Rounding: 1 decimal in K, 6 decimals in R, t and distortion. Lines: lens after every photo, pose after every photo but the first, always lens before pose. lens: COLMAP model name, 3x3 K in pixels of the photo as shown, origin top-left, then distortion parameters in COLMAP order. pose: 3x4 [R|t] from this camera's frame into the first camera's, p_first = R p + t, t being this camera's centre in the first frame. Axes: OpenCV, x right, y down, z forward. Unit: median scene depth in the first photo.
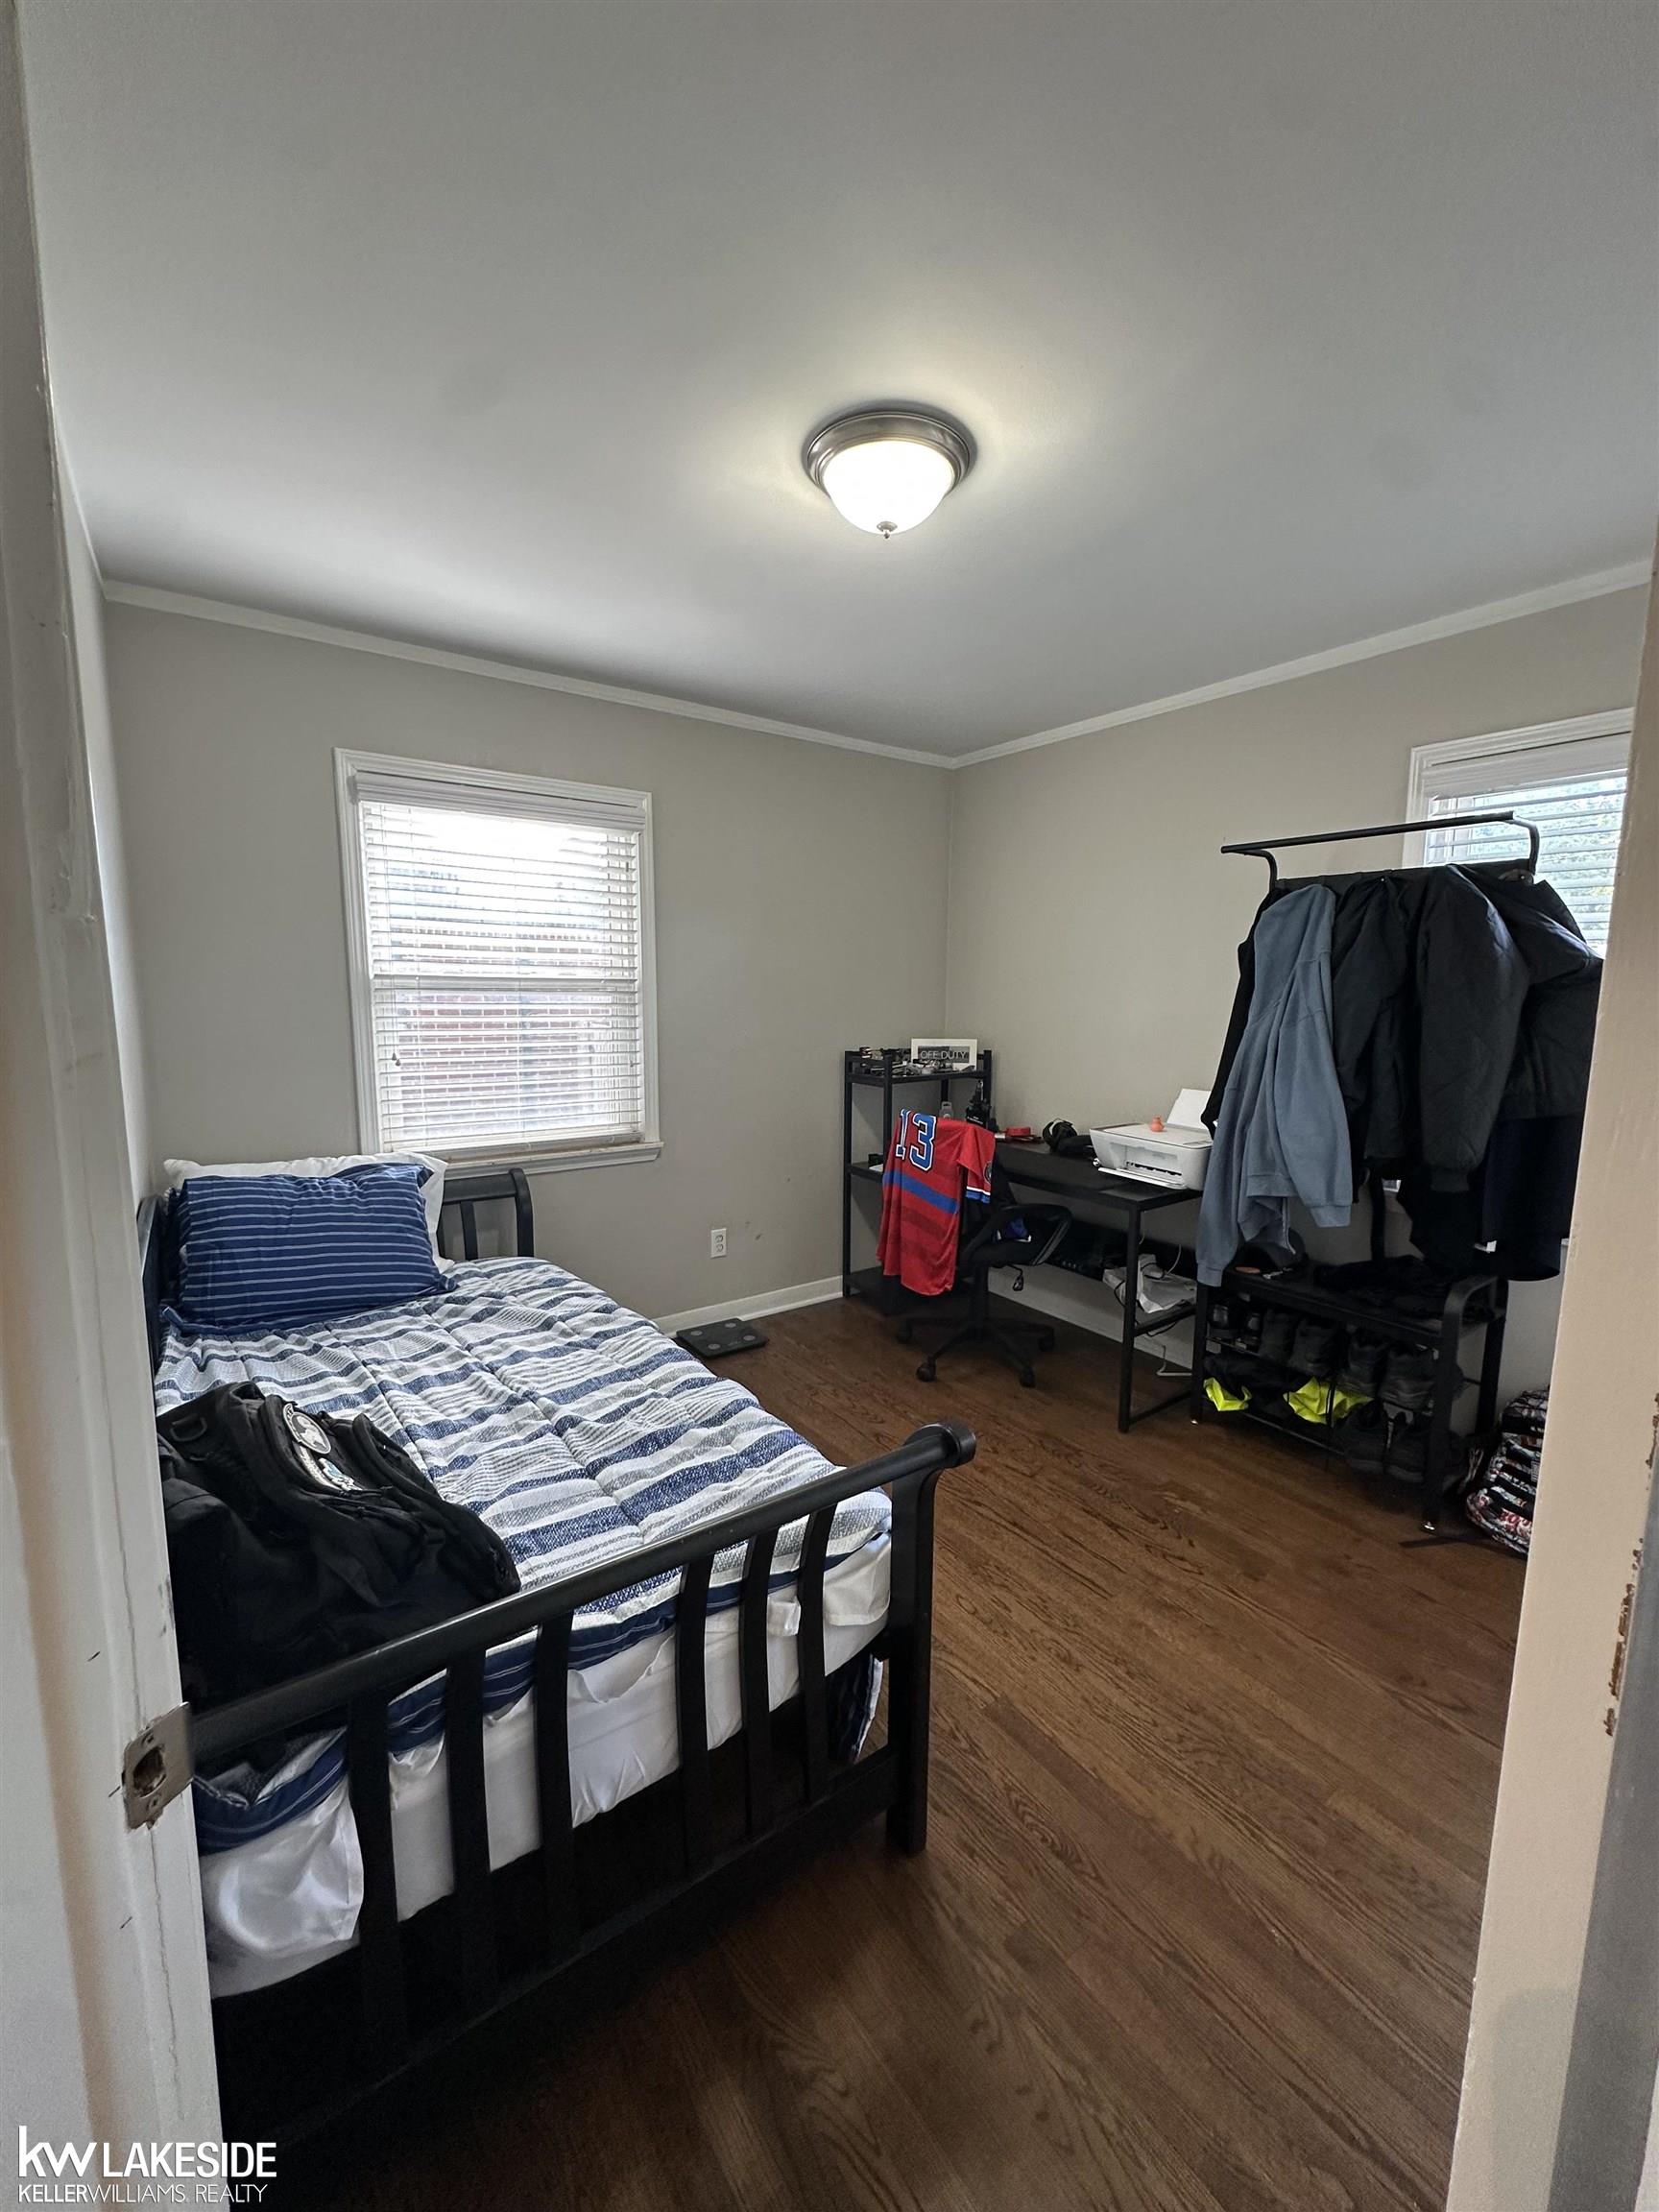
lens RADIAL K [[882.6, 0, 831.5], [0, 882.6, 1109.2], [0, 0, 1]] dist [-0.010774, 0.000554]
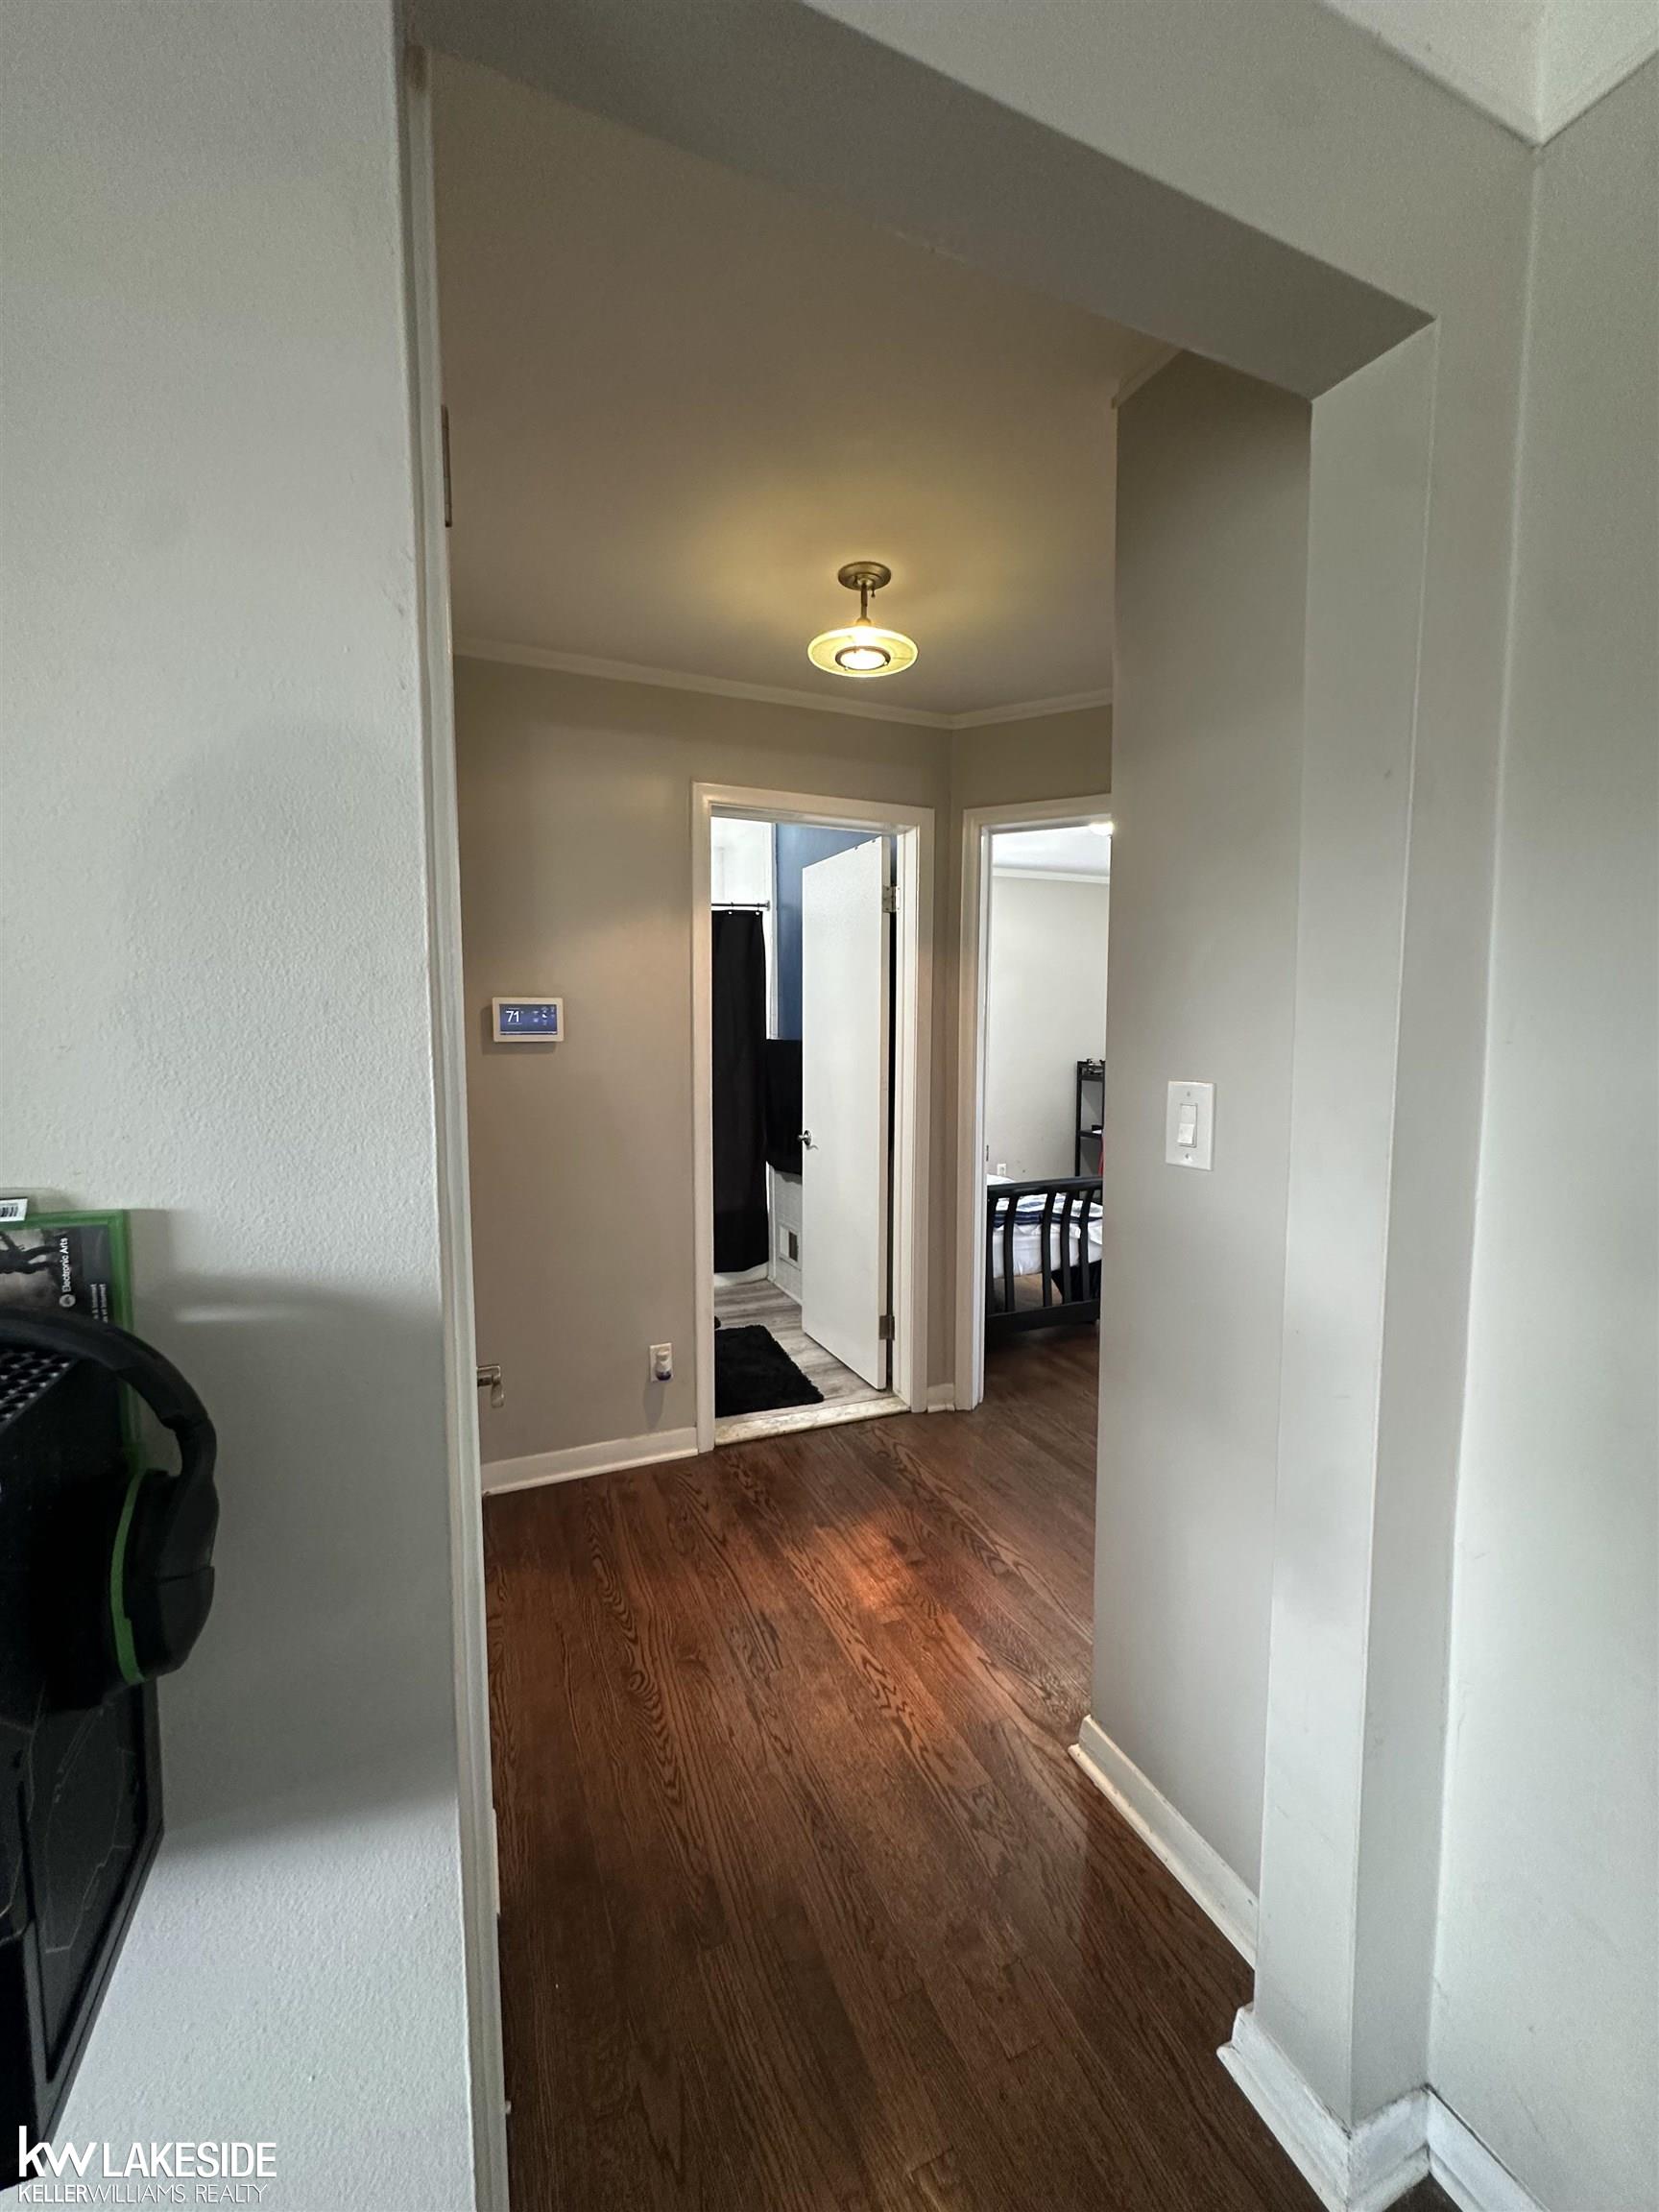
lens RADIAL K [[882.6, 0, 837.9], [0, 882.6, 1097.7], [0, 0, 1]] dist [-0.010774, 0.000554]
pose [[0.976187, 0.002629, -0.216914, -0.085515], [-0.015147, 0.998312, -0.056064, 0.135748], [0.216400, 0.058015, 0.974580, -0.944602]]
